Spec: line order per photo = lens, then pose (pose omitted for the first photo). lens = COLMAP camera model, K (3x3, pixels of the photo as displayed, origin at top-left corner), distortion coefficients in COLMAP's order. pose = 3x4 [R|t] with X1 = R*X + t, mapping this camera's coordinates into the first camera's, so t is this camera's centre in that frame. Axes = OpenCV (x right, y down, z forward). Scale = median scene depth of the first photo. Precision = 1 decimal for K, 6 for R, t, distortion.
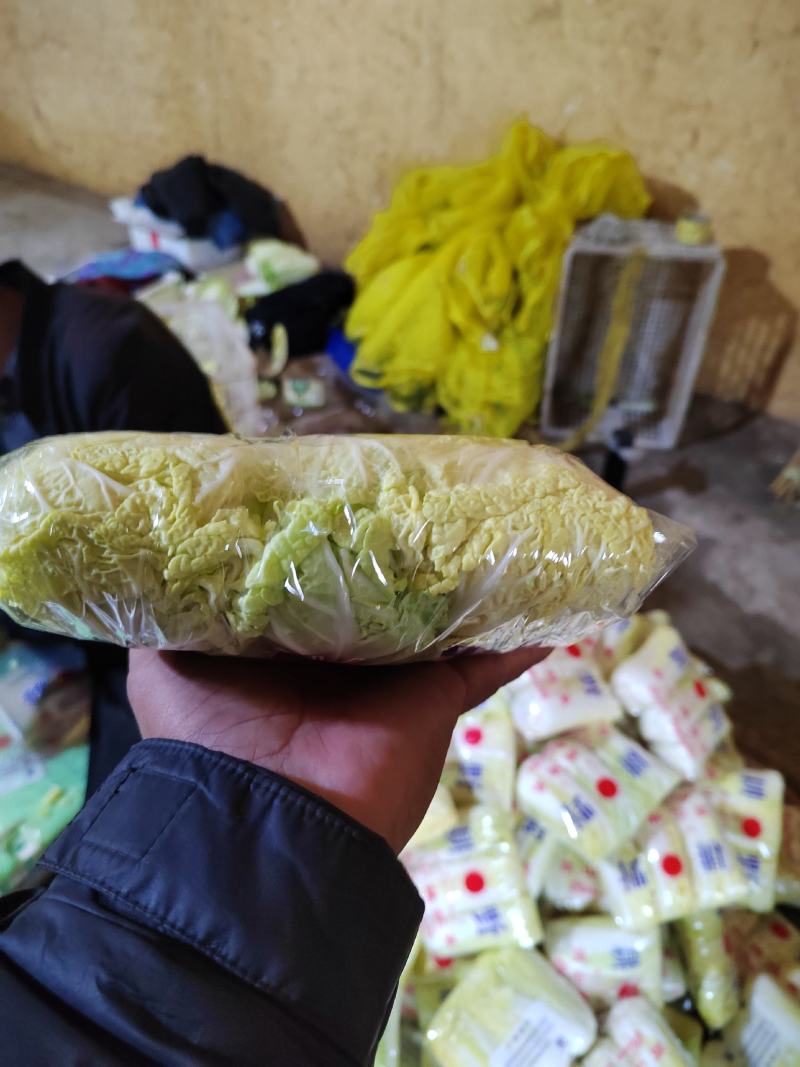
lens RADIAL K [[815.4, 0, 398.2], [0, 815.4, 534.1], [0, 0, 1]] dist [0.001830, -0.005479]
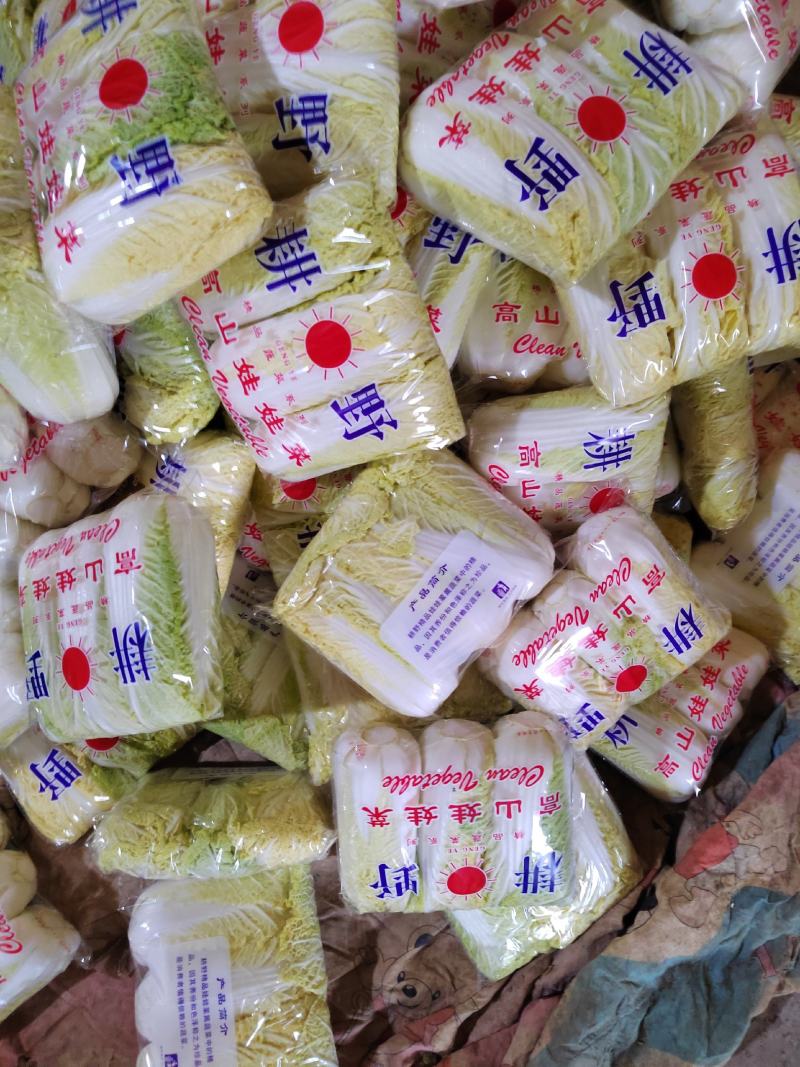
lens RADIAL K [[815.4, 0, 400.5], [0, 815.4, 533.9], [0, 0, 1]] dist [0.001830, -0.005479]
pose [[0.990479, -0.115482, 0.074929, 0.083349], [0.058029, 0.843832, 0.533460, 0.254031], [-0.124833, -0.524033, 0.842500, 0.501626]]
